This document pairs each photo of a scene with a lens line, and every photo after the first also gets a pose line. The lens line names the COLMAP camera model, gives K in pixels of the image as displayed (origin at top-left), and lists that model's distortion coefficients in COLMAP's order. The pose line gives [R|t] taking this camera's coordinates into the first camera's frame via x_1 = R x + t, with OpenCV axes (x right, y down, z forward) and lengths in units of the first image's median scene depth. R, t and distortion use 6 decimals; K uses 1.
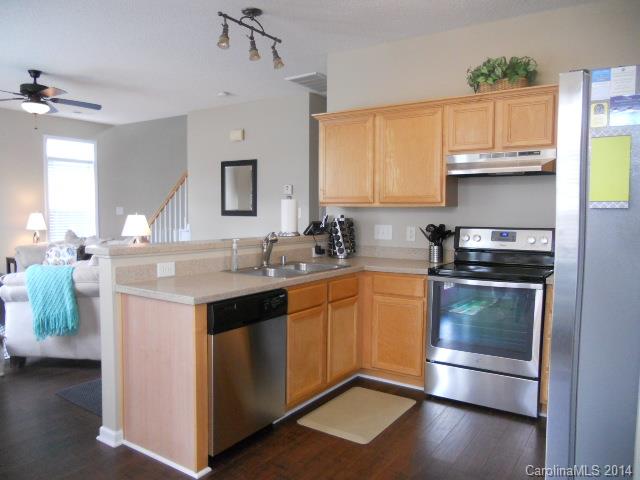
lens RADIAL K [[480.9, 0, 320.0], [0, 480.9, 240.0], [0, 0, 1]] dist [-0.049995, 0.001571]
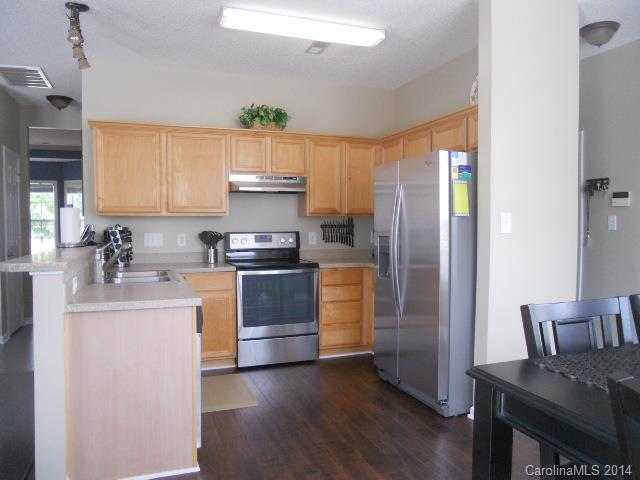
lens RADIAL K [[480.9, 0, 320.0], [0, 480.9, 240.0], [0, 0, 1]] dist [-0.049995, 0.001571]
pose [[0.584100, -0.035159, 0.810920, -0.606465], [0.053336, 0.998565, 0.004876, -0.001146], [-0.809927, 0.040403, 0.585137, 0.091497]]
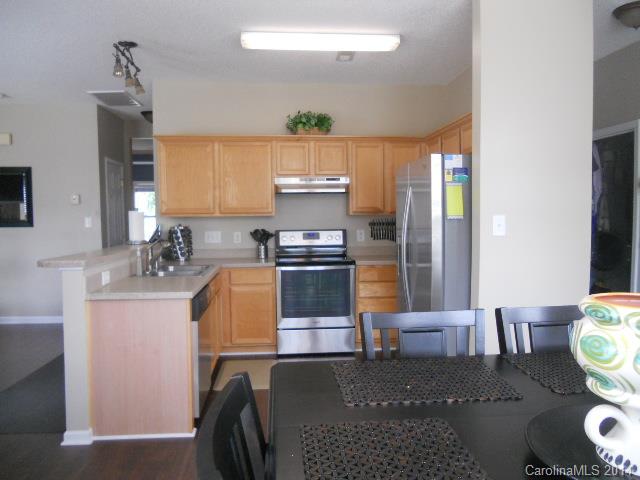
lens RADIAL K [[480.9, 0, 320.0], [0, 480.9, 240.0], [0, 0, 1]] dist [-0.049995, 0.001571]
pose [[0.777246, -0.045967, 0.627515, -0.492954], [0.050712, 0.998660, 0.010342, -0.008977], [-0.627150, 0.023784, 0.778535, -0.130554]]
